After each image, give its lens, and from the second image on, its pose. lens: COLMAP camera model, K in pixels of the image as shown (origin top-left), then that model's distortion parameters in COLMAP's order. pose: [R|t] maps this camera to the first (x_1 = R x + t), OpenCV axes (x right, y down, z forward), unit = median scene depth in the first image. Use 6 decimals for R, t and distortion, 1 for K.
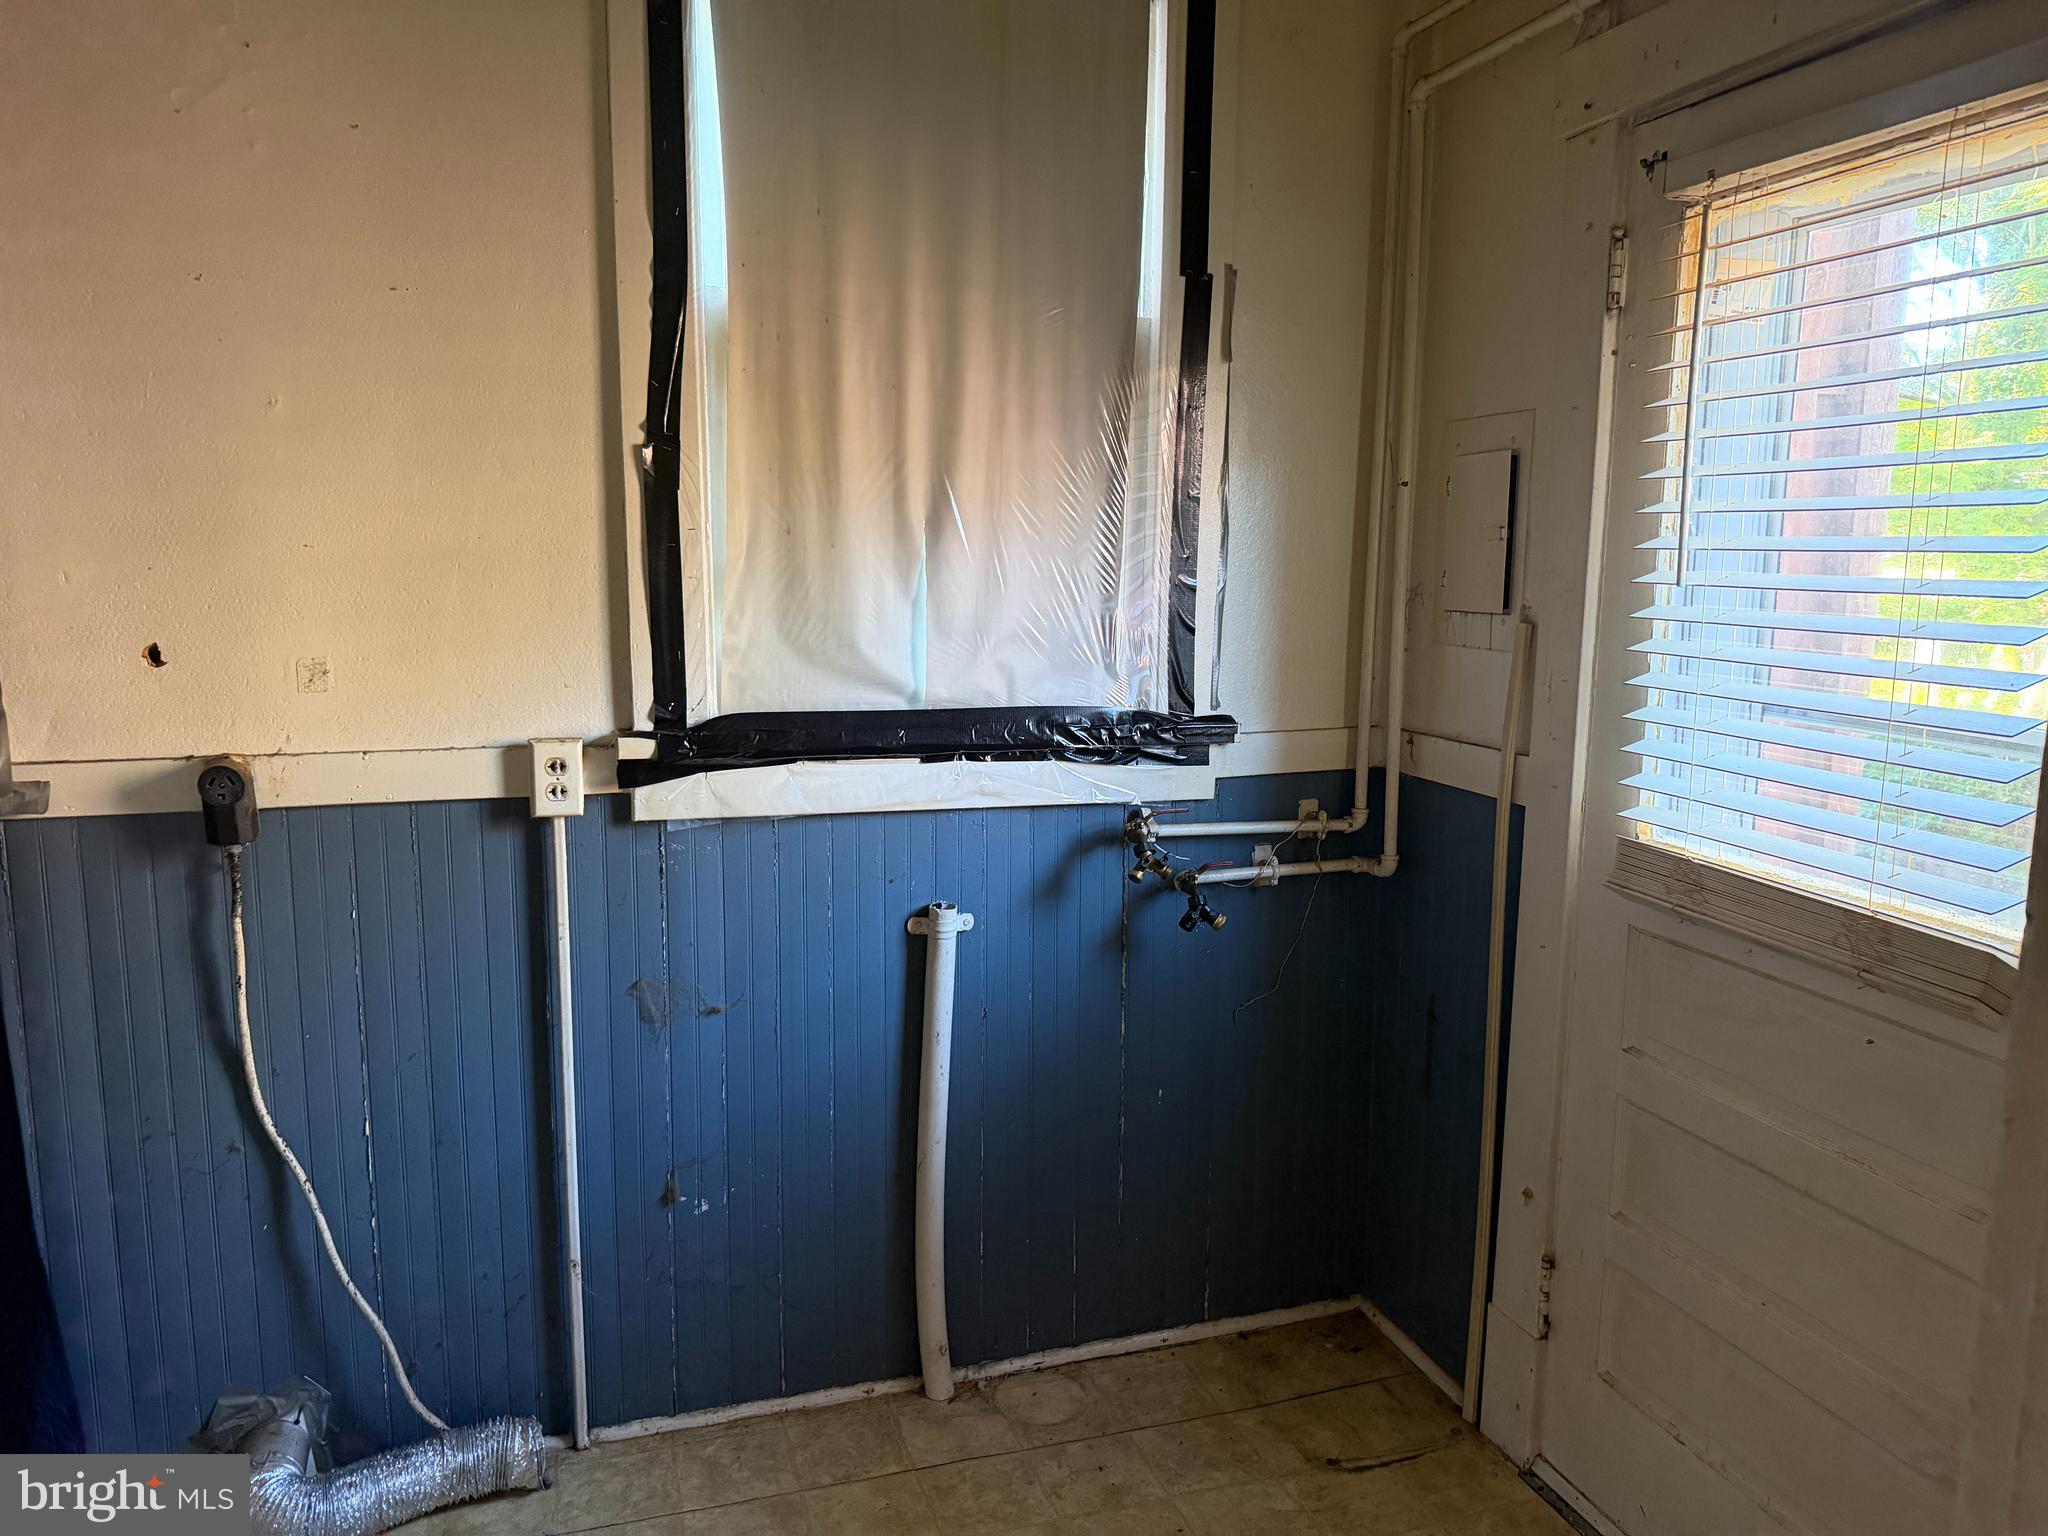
lens RADIAL K [[1454.1, 0, 1009.1], [0, 1454.1, 757.9], [0, 0, 1]] dist [0.067064, -0.096943]
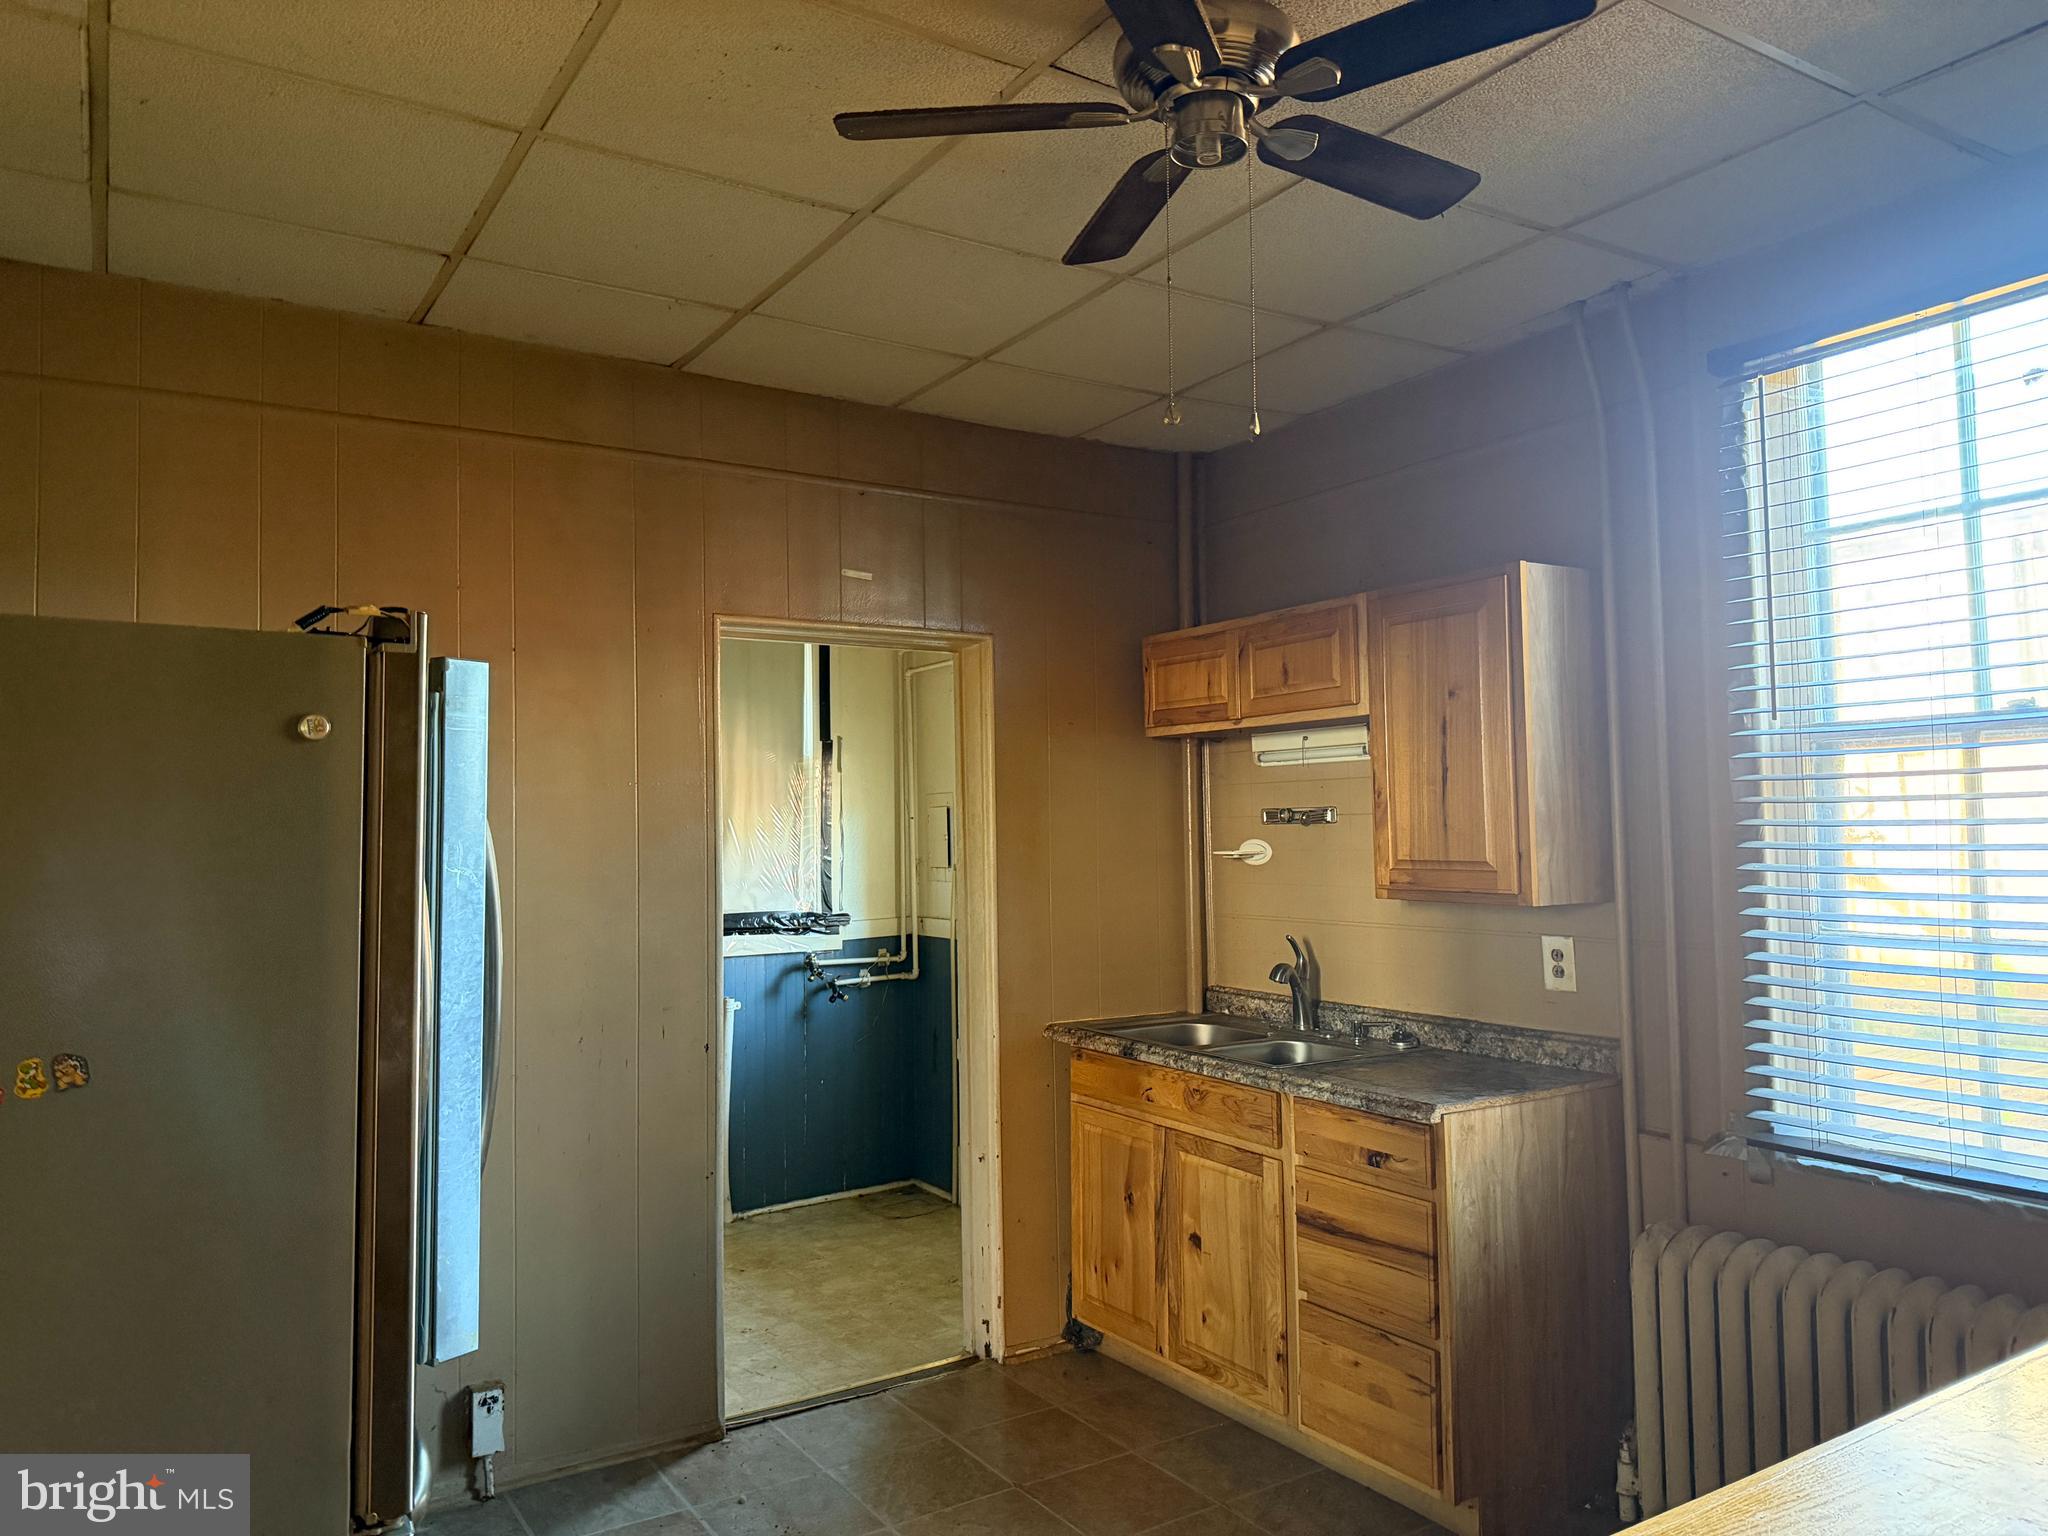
lens RADIAL K [[1454.1, 0, 1025.0], [0, 1454.1, 755.6], [0, 0, 1]] dist [0.067064, -0.096943]
pose [[0.967308, -0.007920, 0.253479, -0.172888], [0.056557, 0.981076, -0.185177, 0.177566], [-0.247216, 0.193459, 0.949451, -1.411588]]
